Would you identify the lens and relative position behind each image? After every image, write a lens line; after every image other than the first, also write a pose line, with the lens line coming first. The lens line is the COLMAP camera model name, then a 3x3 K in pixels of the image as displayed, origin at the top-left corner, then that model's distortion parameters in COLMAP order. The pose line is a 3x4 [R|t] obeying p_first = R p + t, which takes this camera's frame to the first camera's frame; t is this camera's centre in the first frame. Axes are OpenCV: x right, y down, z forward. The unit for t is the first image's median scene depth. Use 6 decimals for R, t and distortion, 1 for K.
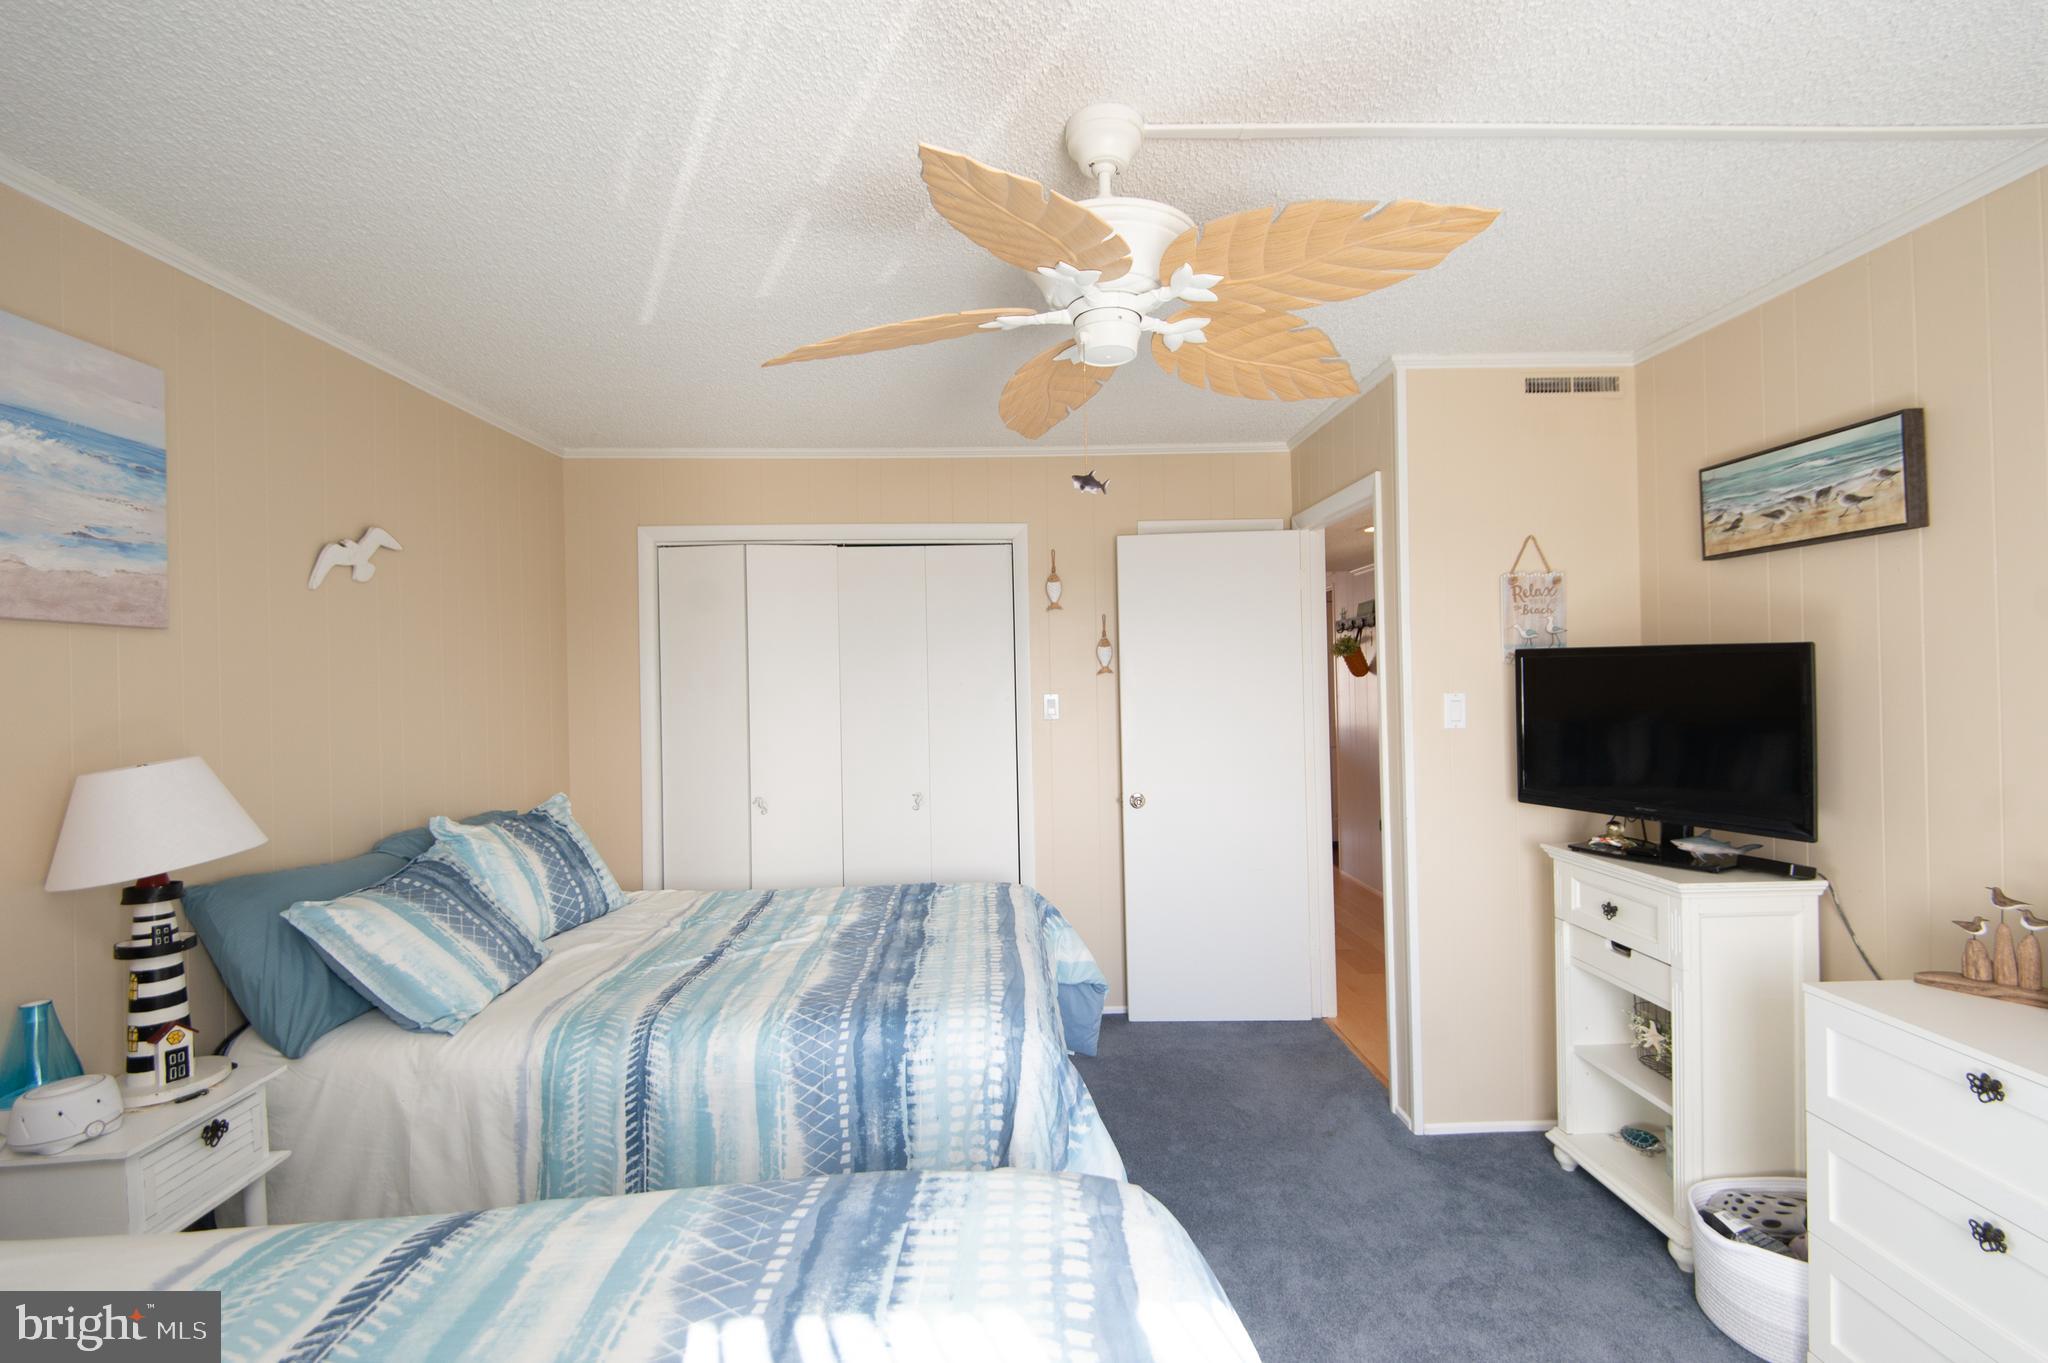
lens RADIAL K [[923.8, 0, 1029.4], [0, 923.8, 675.4], [0, 0, 1]] dist [0.048074, -0.028504]
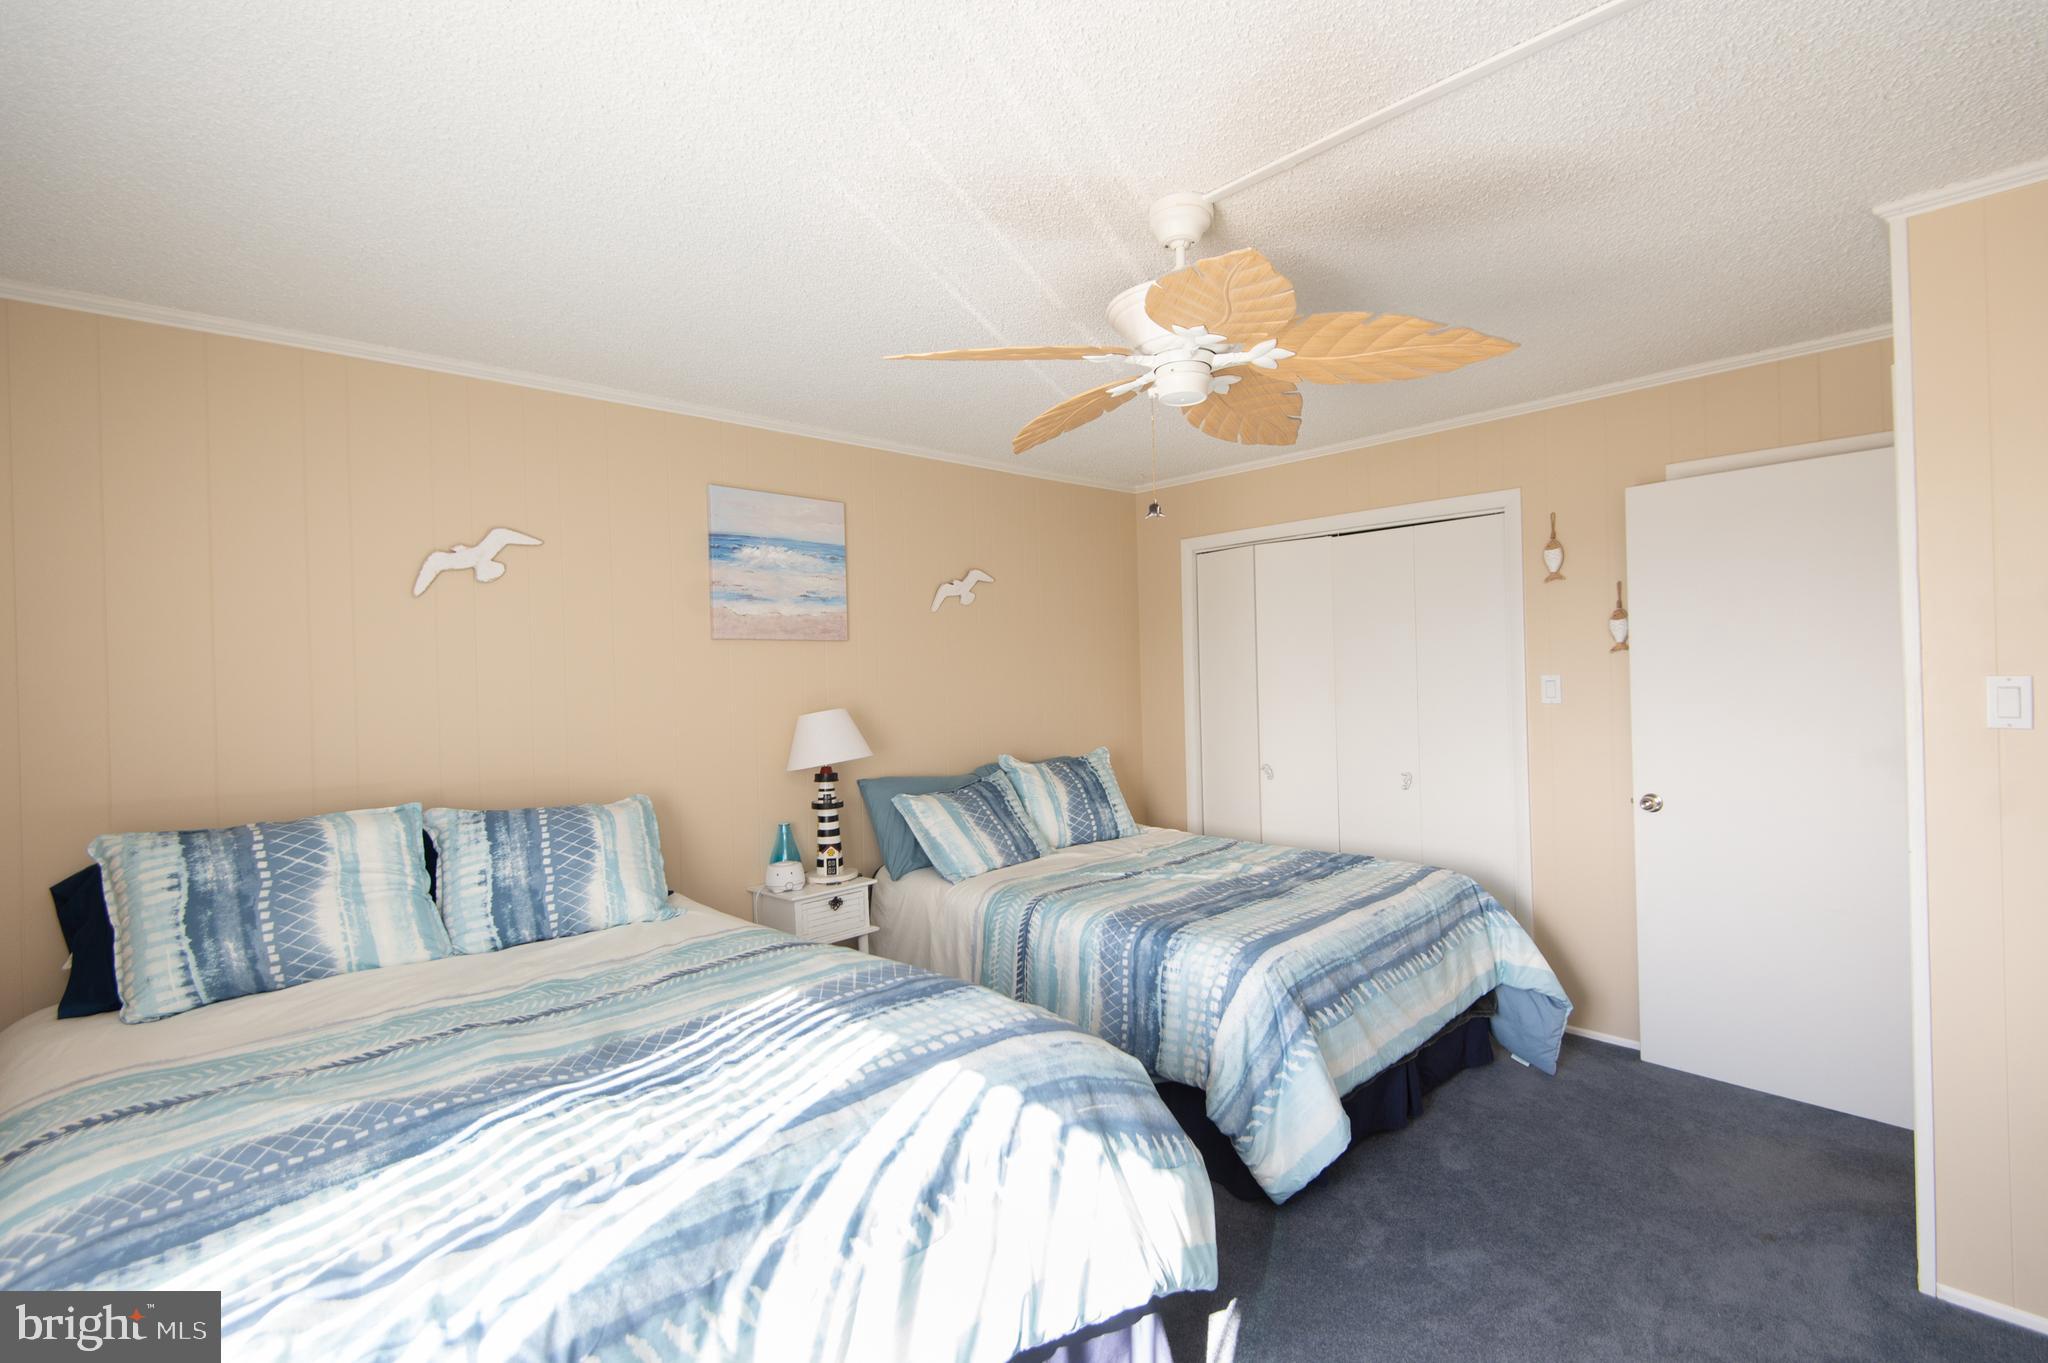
lens RADIAL K [[927.8, 0, 1027.2], [0, 927.8, 677.1], [0, 0, 1]] dist [0.045958, -0.029549]
pose [[0.666684, 0.003449, -0.745333, 0.677743], [0.016319, 0.999682, 0.019224, -0.006461], [0.745162, -0.024979, 0.666416, 0.025823]]
